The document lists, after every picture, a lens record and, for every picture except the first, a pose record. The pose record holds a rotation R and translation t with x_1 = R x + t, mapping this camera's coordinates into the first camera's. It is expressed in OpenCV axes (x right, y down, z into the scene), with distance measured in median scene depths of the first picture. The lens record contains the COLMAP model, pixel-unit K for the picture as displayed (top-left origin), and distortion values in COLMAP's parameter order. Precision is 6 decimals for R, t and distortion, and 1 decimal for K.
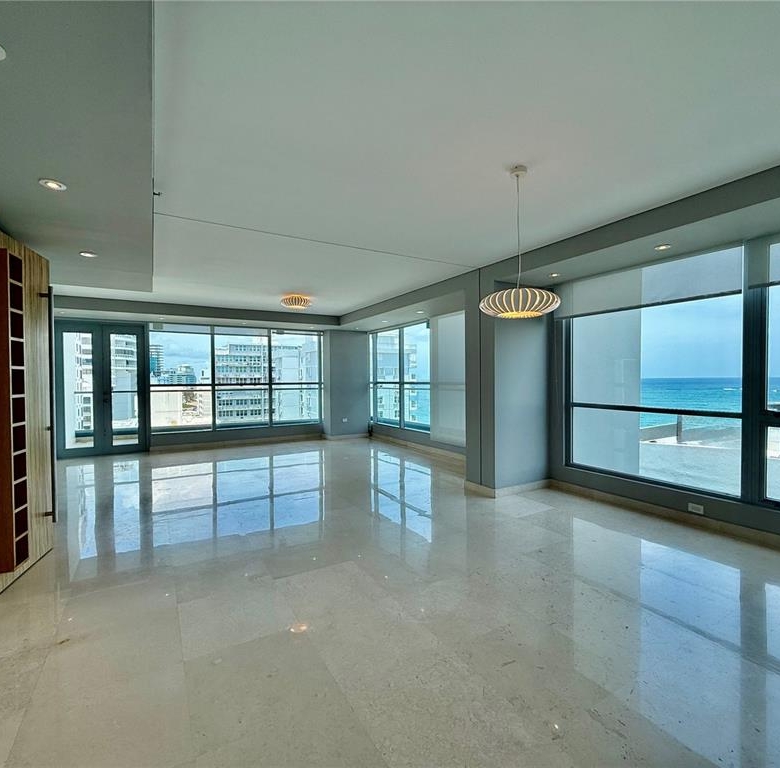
lens RADIAL K [[408.6, 0, 388.5], [0, 408.6, 384.7], [0, 0, 1]] dist [0.002144, -0.001112]
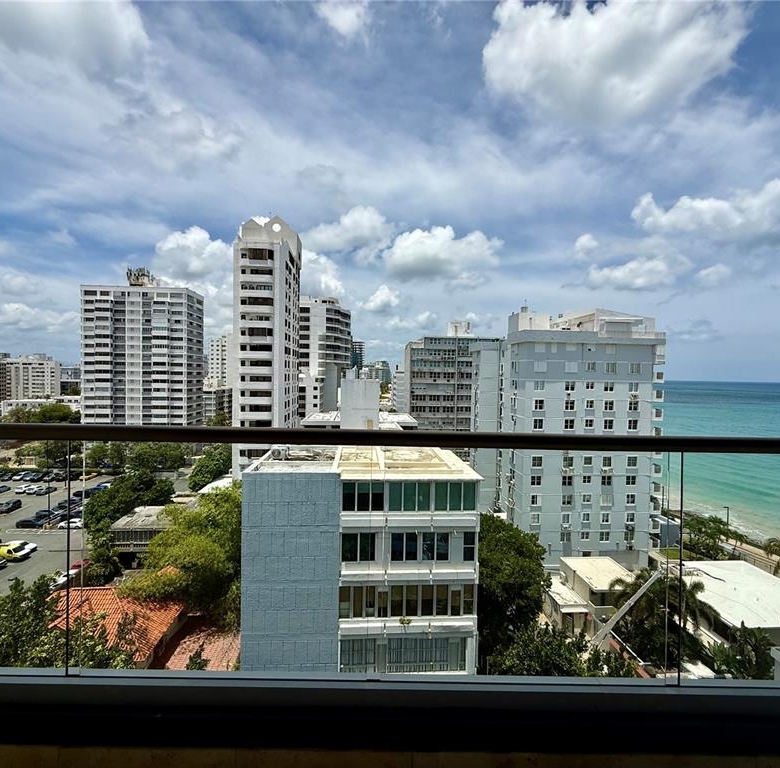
lens RADIAL K [[408.6, 0, 388.5], [0, 408.6, 384.7], [0, 0, 1]] dist [0.002144, -0.001112]
pose [[0.902325, 0.035010, -0.429632, -0.063805], [-0.031002, 0.999386, 0.016327, -0.001118], [0.429939, -0.001413, 0.902857, 0.124288]]
